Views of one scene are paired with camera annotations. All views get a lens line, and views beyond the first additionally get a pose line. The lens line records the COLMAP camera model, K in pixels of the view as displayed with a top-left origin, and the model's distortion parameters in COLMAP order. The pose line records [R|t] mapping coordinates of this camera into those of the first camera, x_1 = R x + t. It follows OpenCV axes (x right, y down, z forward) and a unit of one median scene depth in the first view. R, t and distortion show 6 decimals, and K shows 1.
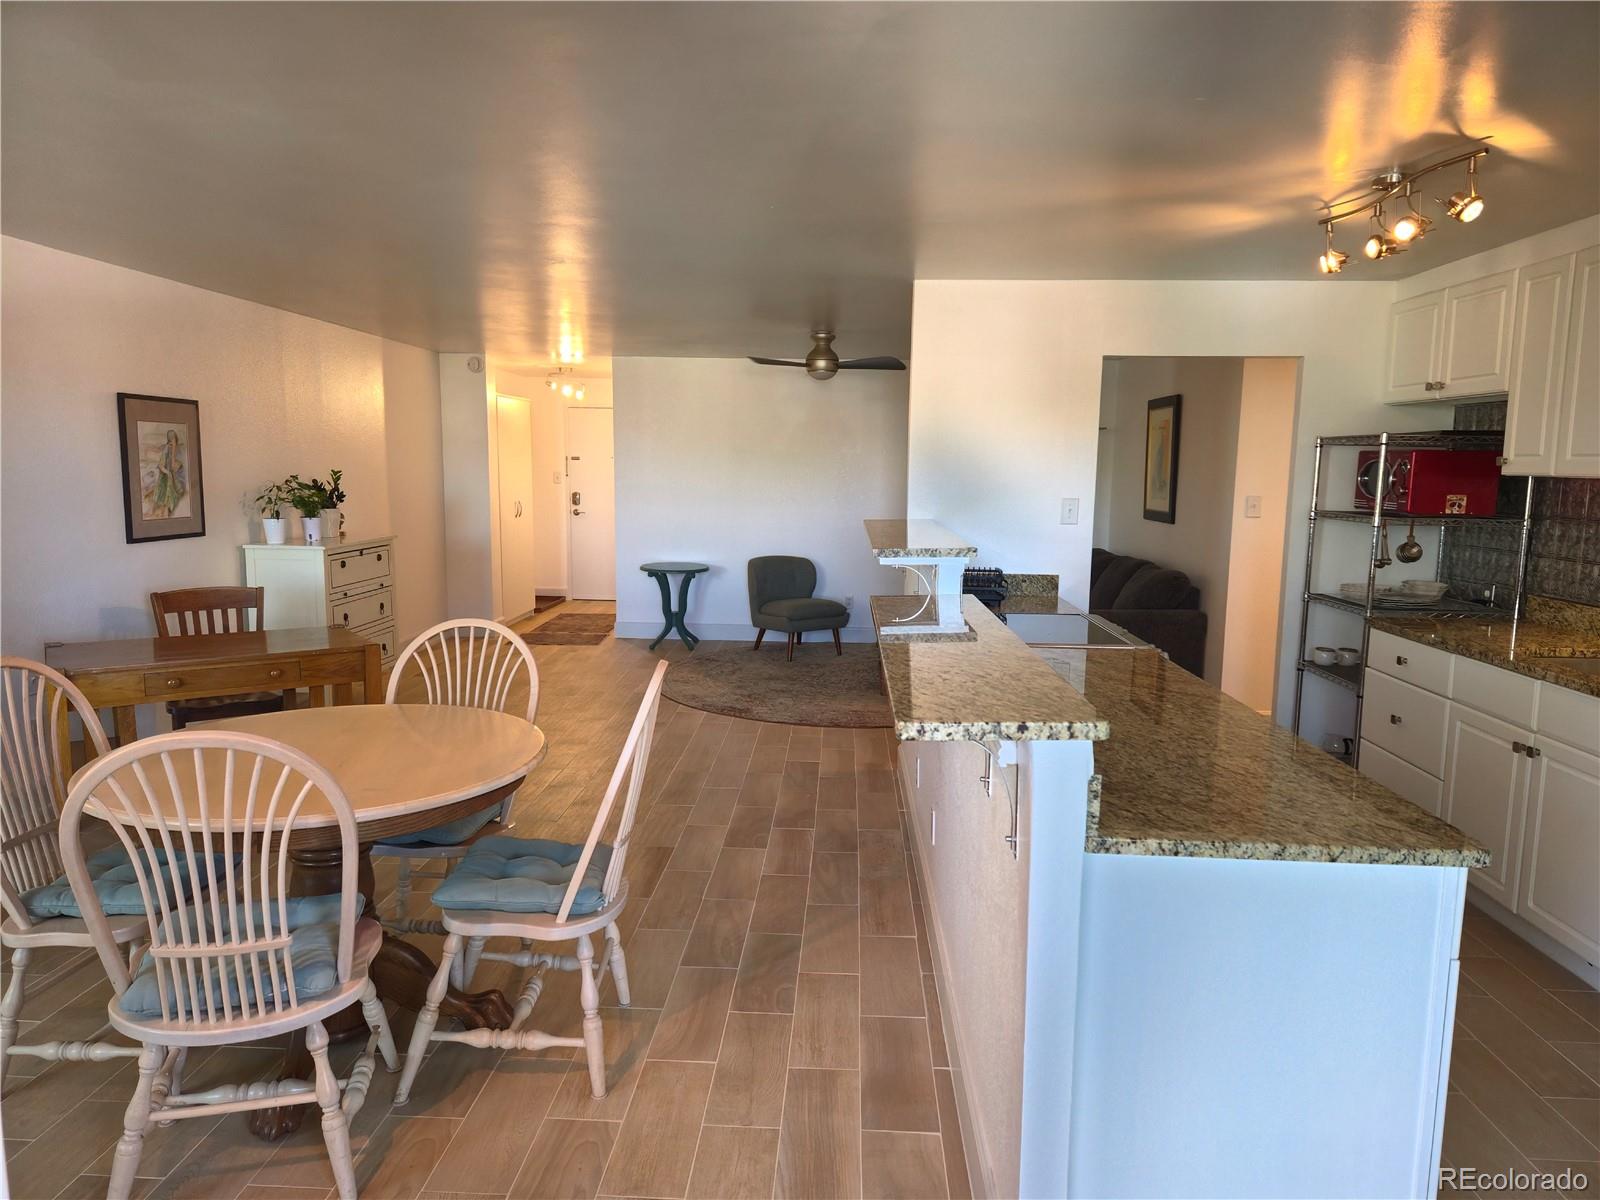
lens RADIAL K [[1069.4, 0, 815.1], [0, 1069.4, 605.5], [0, 0, 1]] dist [0.069341, -0.068616]
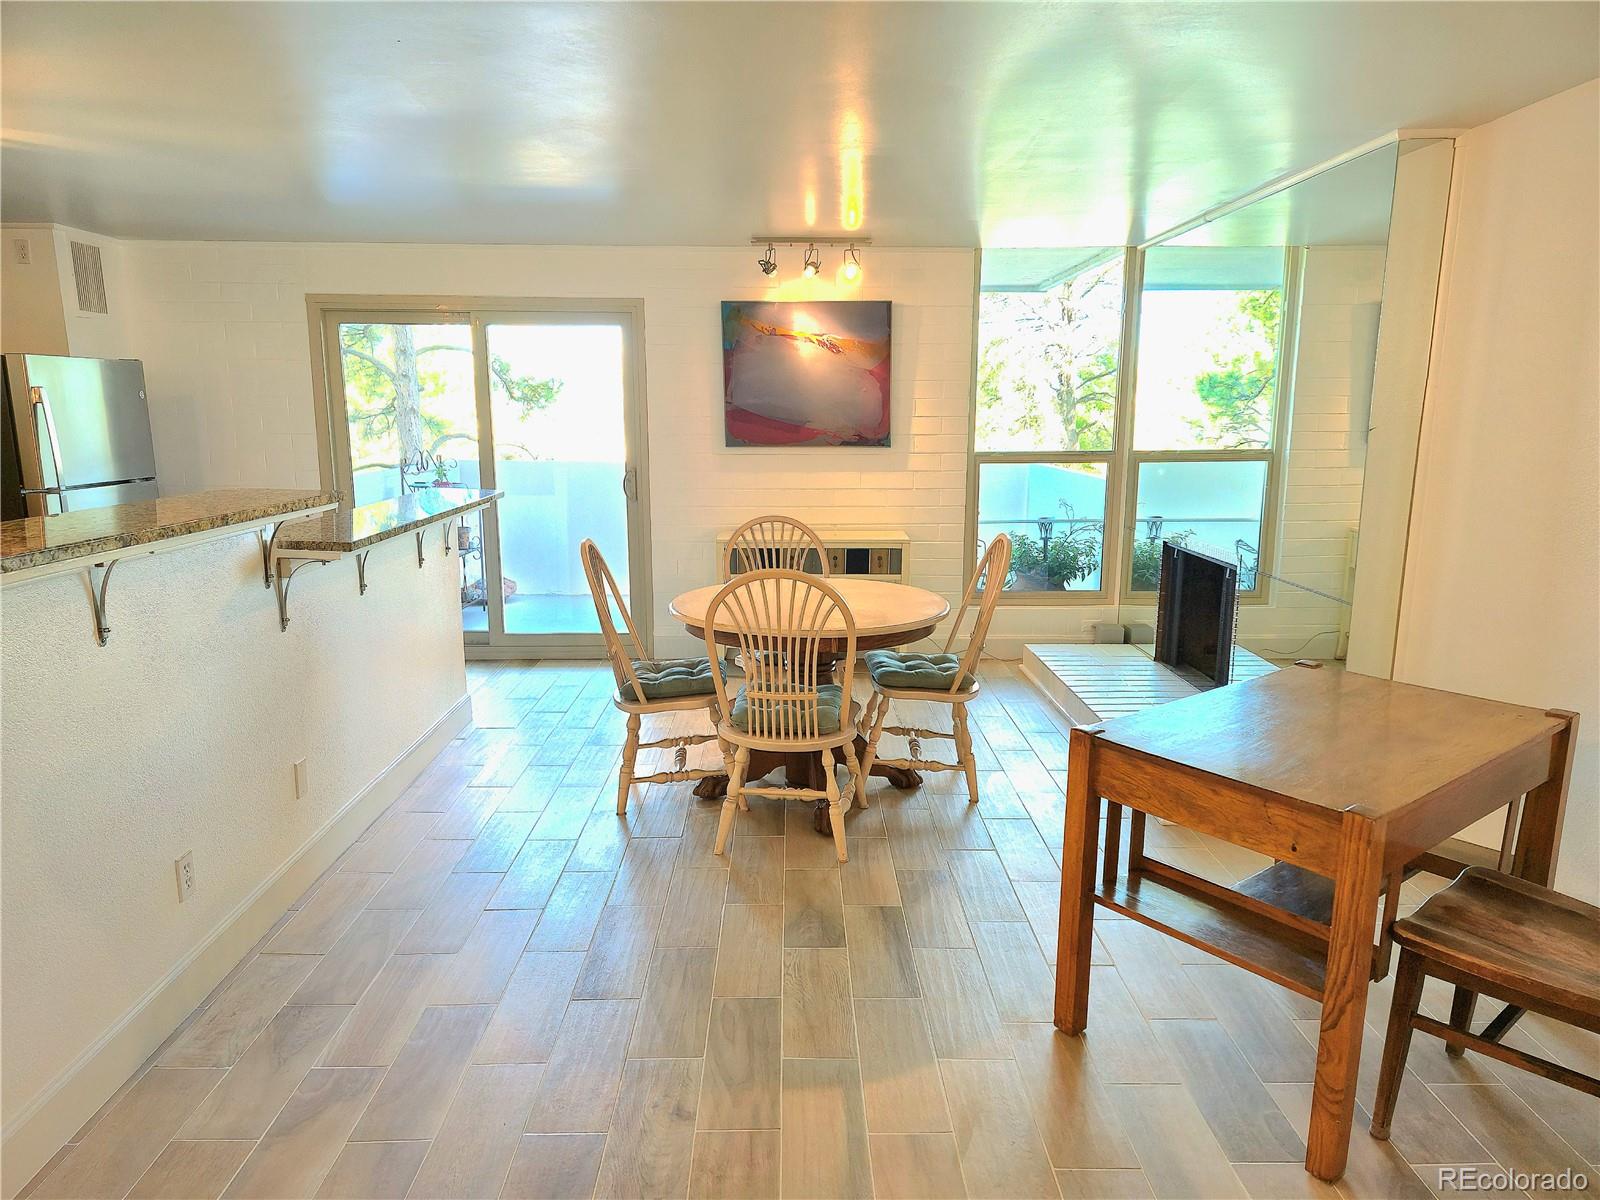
lens RADIAL K [[1044.3, 0, 800.0], [0, 1044.3, 600.0], [0, 0, 1]] dist [0.090787, -0.097043]
pose [[-0.998398, -0.007608, -0.056059, -0.204707], [-0.024805, 0.949460, 0.312906, -0.181868], [0.050846, 0.313795, -0.948128, 1.367687]]
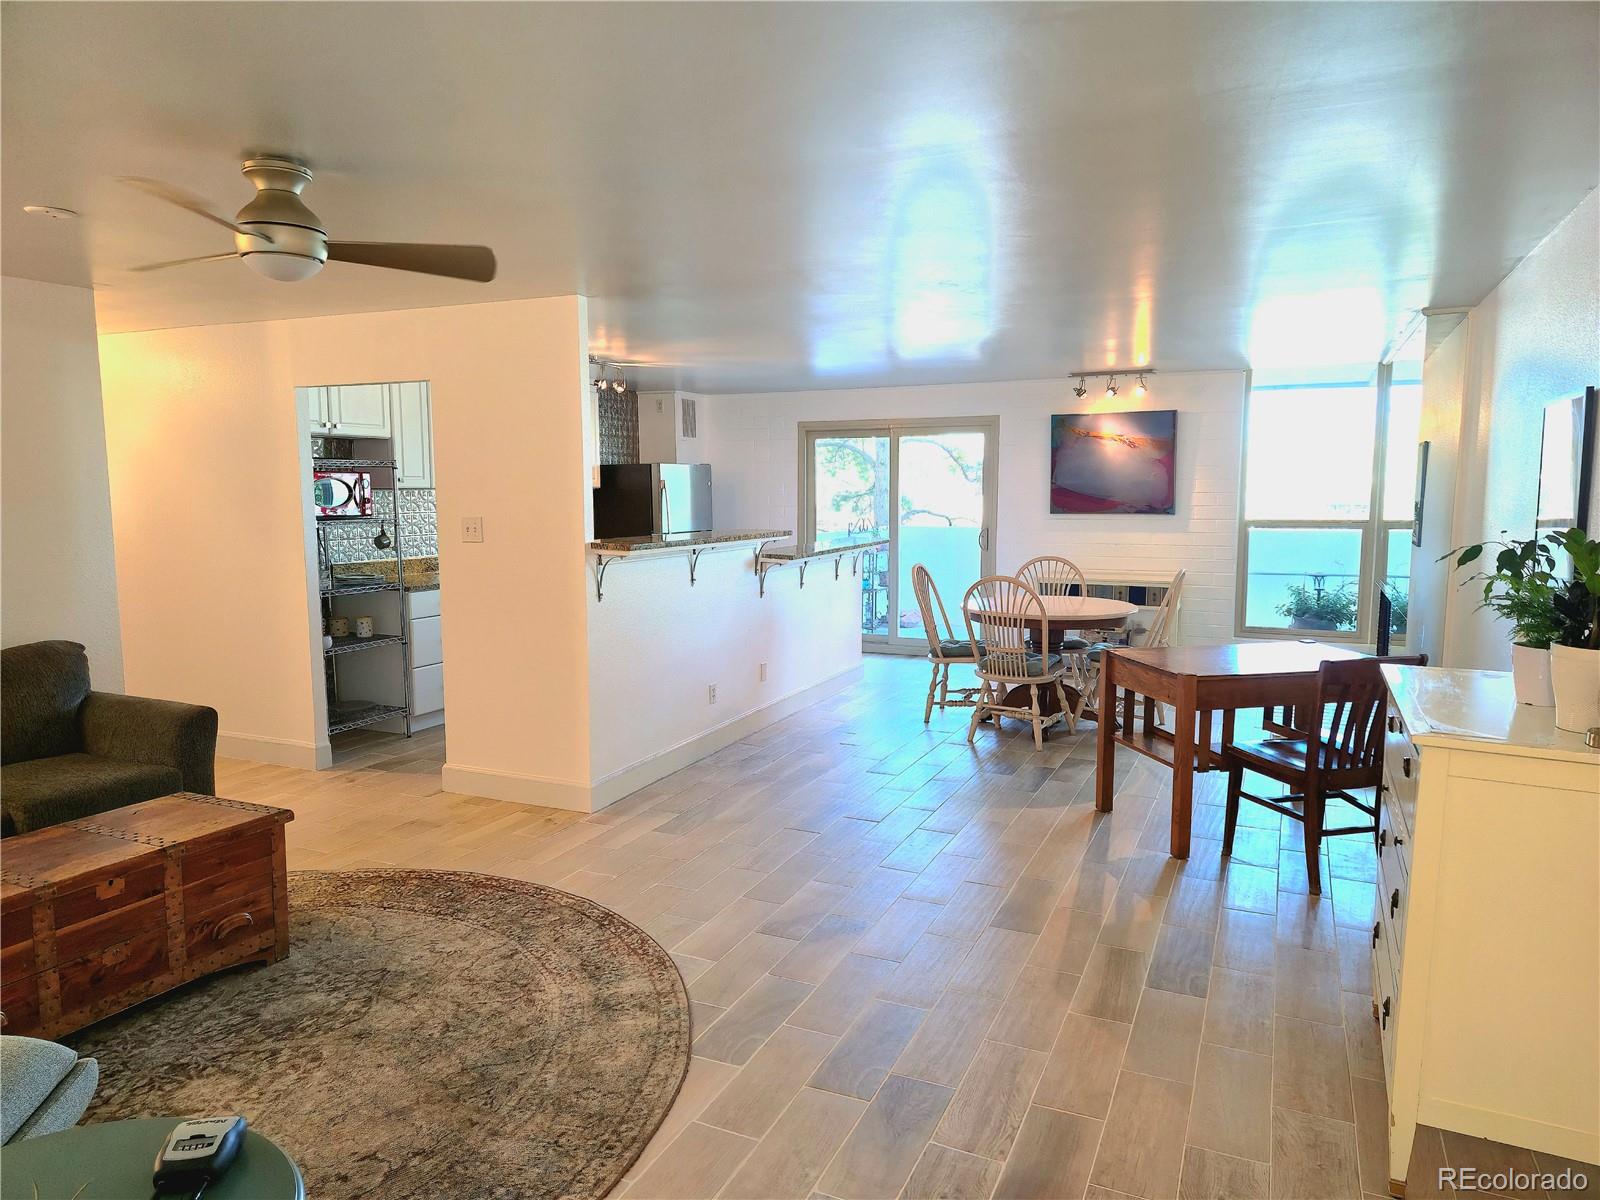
lens RADIAL K [[1048.1, 0, 810.3], [0, 1048.1, 598.4], [0, 0, 1]] dist [0.067789, -0.056913]
pose [[-0.924918, -0.053815, 0.376339, -0.485130], [0.040140, 0.970573, 0.237438, -0.264234], [-0.378042, 0.234717, -0.895540, 1.911523]]
